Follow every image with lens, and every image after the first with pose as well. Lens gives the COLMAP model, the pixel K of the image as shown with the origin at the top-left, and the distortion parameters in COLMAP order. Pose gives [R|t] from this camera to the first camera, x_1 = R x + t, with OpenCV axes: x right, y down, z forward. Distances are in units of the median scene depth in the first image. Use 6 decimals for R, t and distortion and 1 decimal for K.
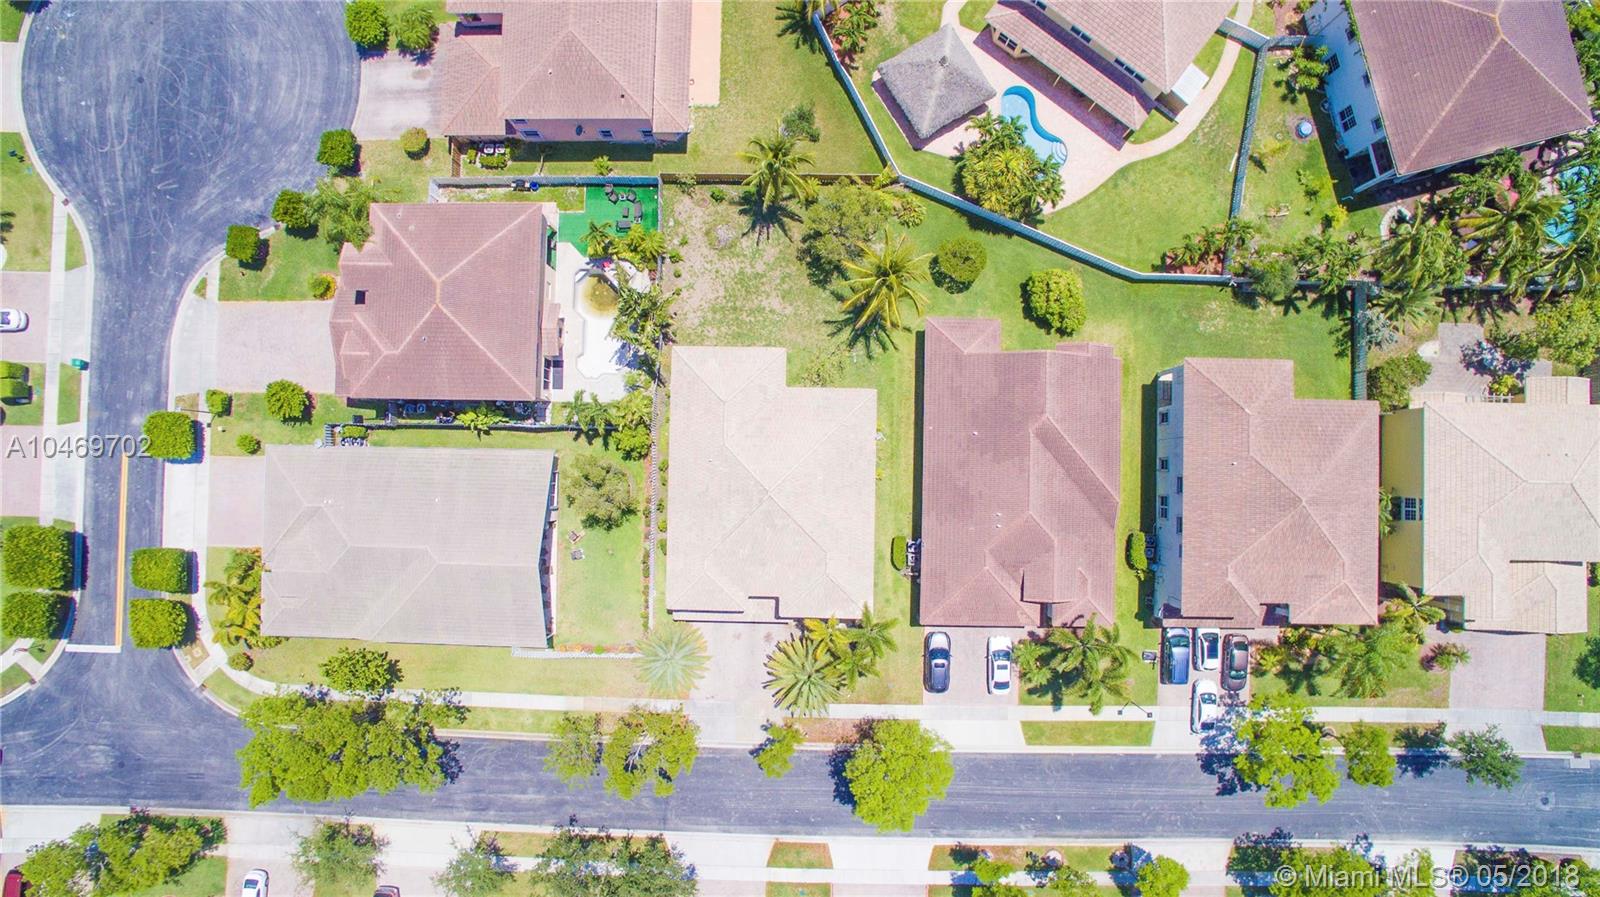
lens RADIAL K [[927.4, 0, 797.2], [0, 927.4, 455.2], [0, 0, 1]] dist [-0.111728, 0.077523]
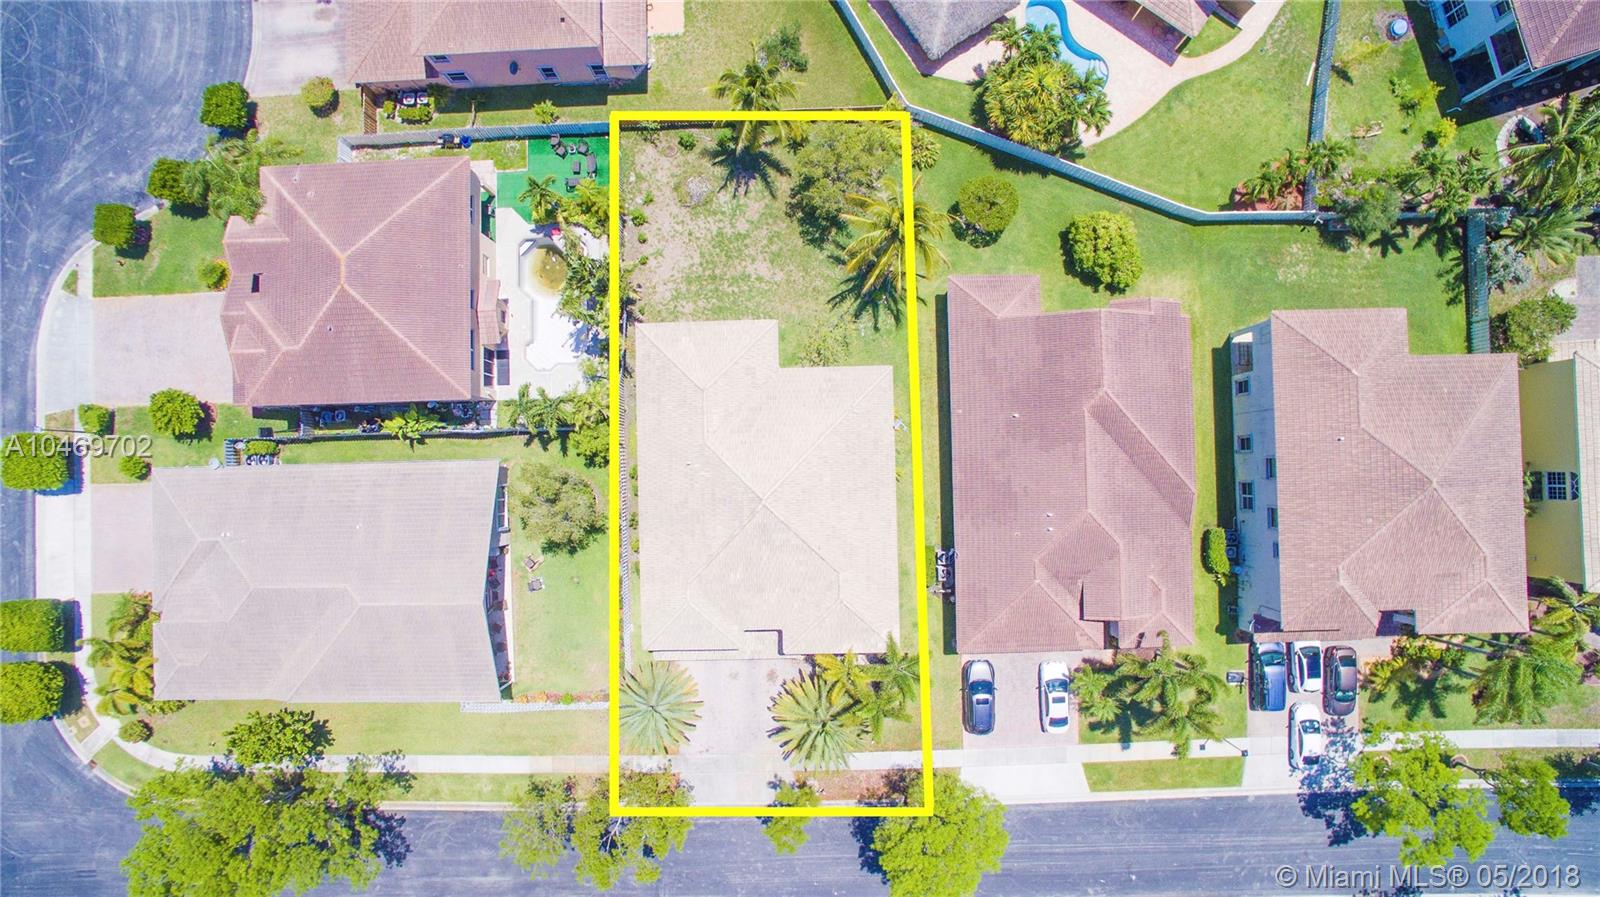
lens RADIAL K [[927.4, 0, 796.8], [0, 927.4, 457.5], [0, 0, 1]] dist [-0.111728, 0.077523]
pose [[0.999024, -0.043844, -0.005458, 0.003815], [0.043865, 0.999030, 0.003815, 0.001422], [0.005285, -0.004050, 0.999978, 0.181624]]
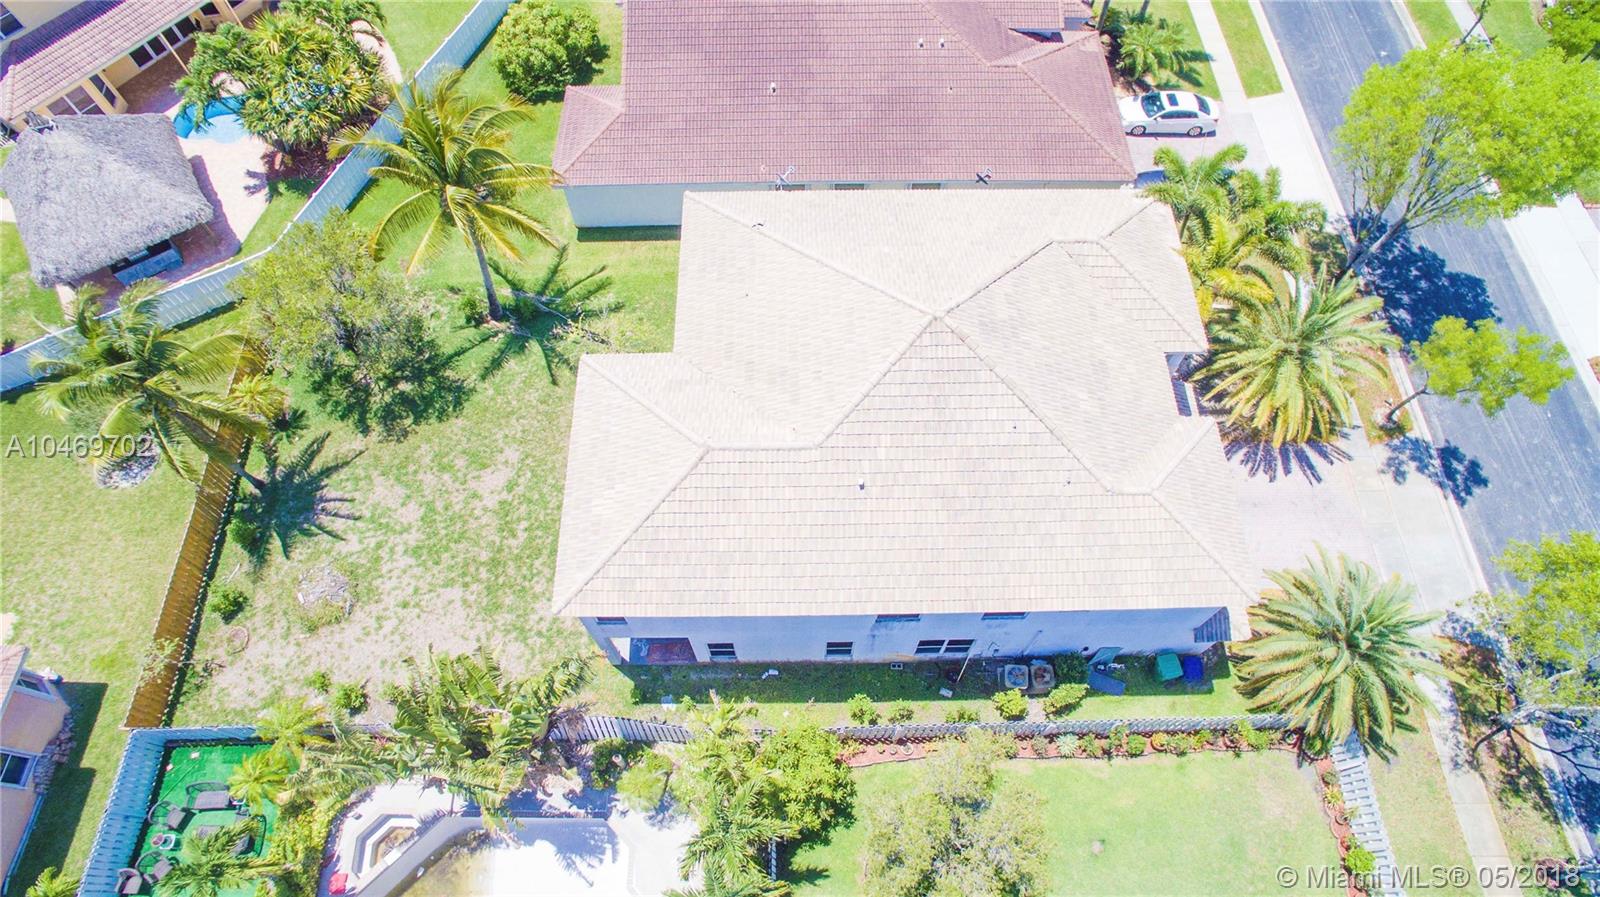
lens RADIAL K [[927.4, 0, 795.7], [0, 927.4, 462.0], [0, 0, 1]] dist [-0.111728, 0.077523]
pose [[-0.030983, -0.882337, 0.469598, -0.235413], [0.999260, -0.016623, 0.034696, -0.030222], [-0.022807, 0.470325, 0.882199, 0.598337]]
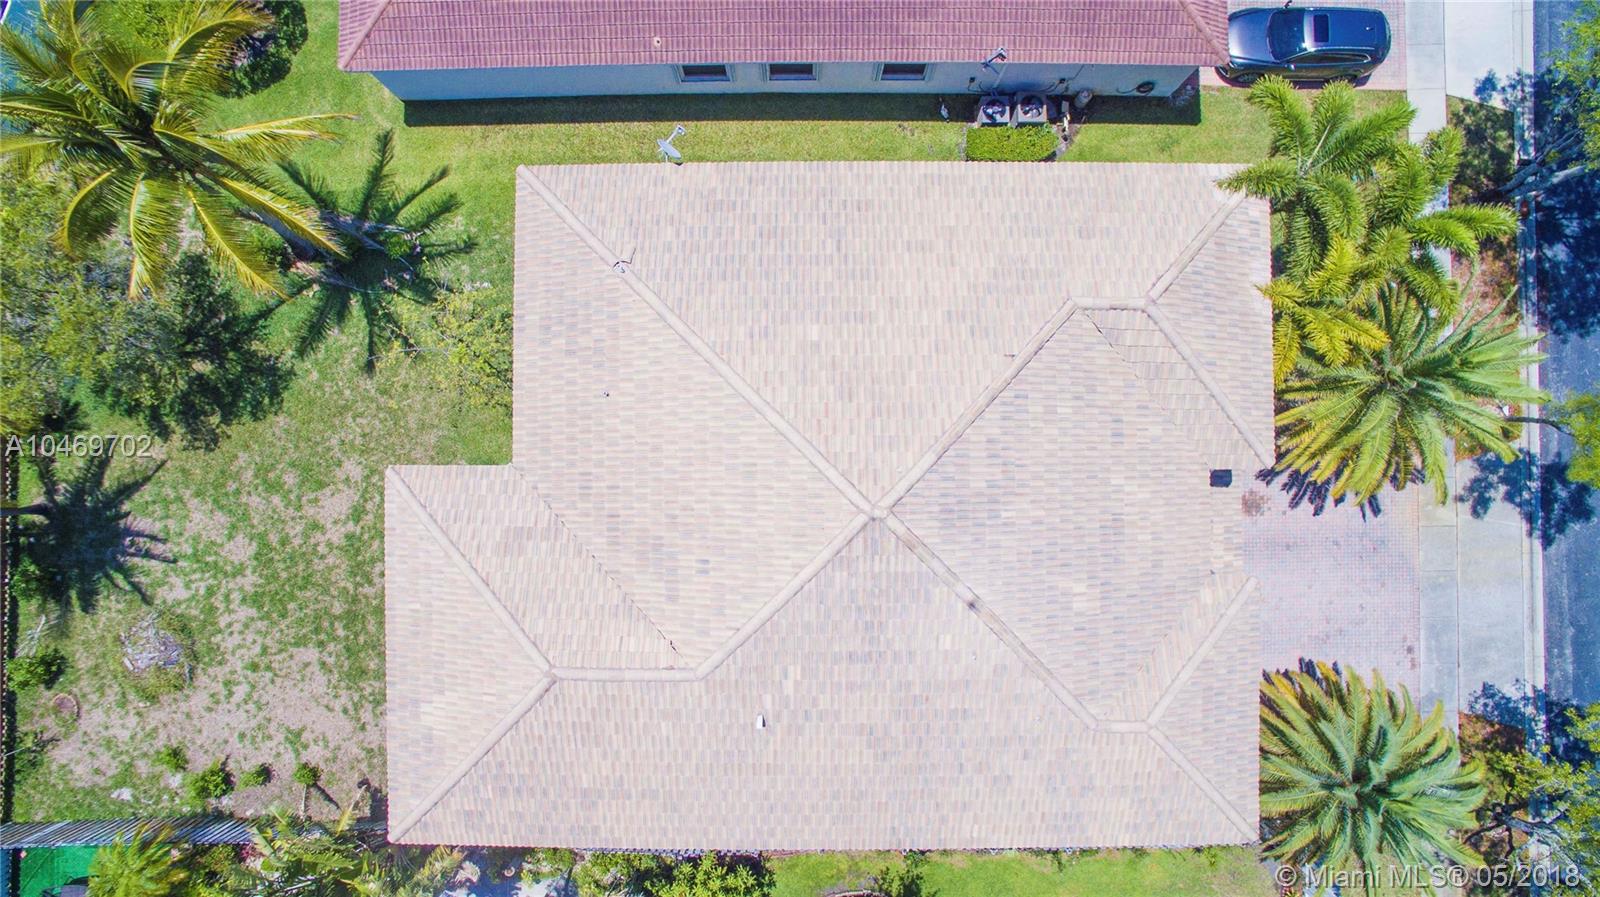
lens RADIAL K [[927.4, 0, 796.3], [0, 927.4, 456.4], [0, 0, 1]] dist [-0.111728, 0.077523]
pose [[-0.023082, -0.999325, 0.028581, -0.018442], [0.999491, -0.022437, 0.022683, 0.010780], [-0.022027, 0.029090, 0.999334, 0.645106]]
